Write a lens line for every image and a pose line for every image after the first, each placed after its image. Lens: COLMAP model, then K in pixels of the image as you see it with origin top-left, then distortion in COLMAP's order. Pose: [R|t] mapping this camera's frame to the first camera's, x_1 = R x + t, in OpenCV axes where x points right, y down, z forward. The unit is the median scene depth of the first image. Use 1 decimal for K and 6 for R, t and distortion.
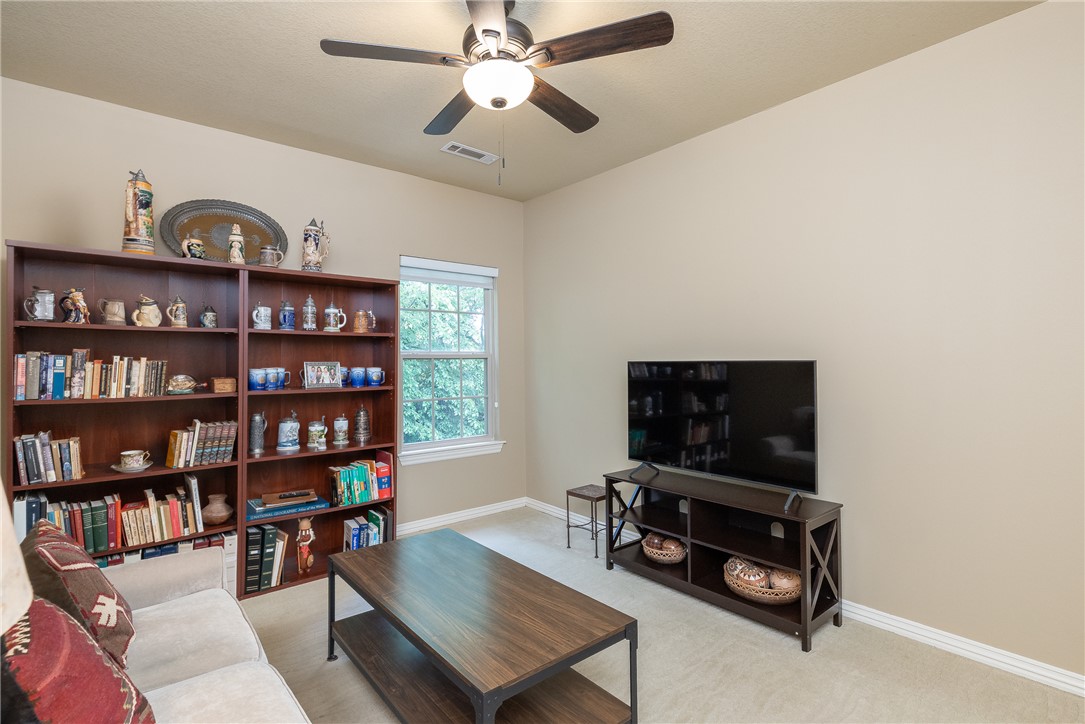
lens RADIAL K [[508.5, 0, 542.5], [0, 508.5, 362.0], [0, 0, 1]] dist [0.001019, 0.000271]
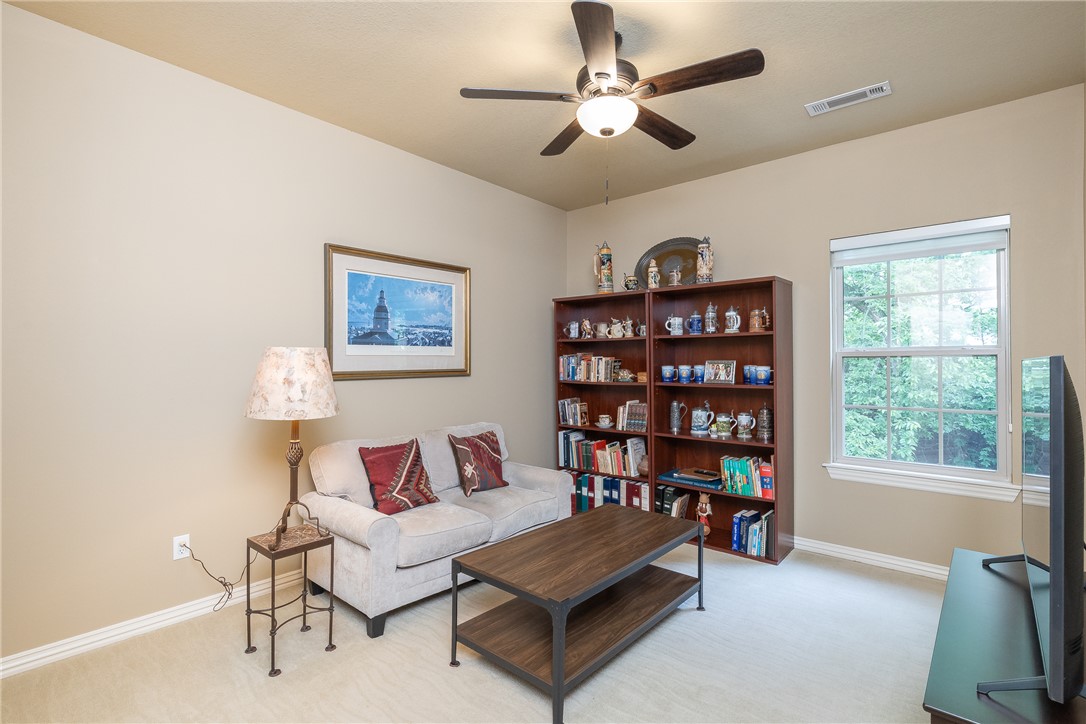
lens RADIAL K [[508.9, 0, 543.0], [0, 508.9, 362.0], [0, 0, 1]] dist [0.001019, 0.000271]
pose [[0.174463, 0.004887, -0.984652, 0.729291], [-0.000384, 0.999988, 0.004895, -0.002699], [0.984664, -0.000476, 0.174463, 0.498071]]
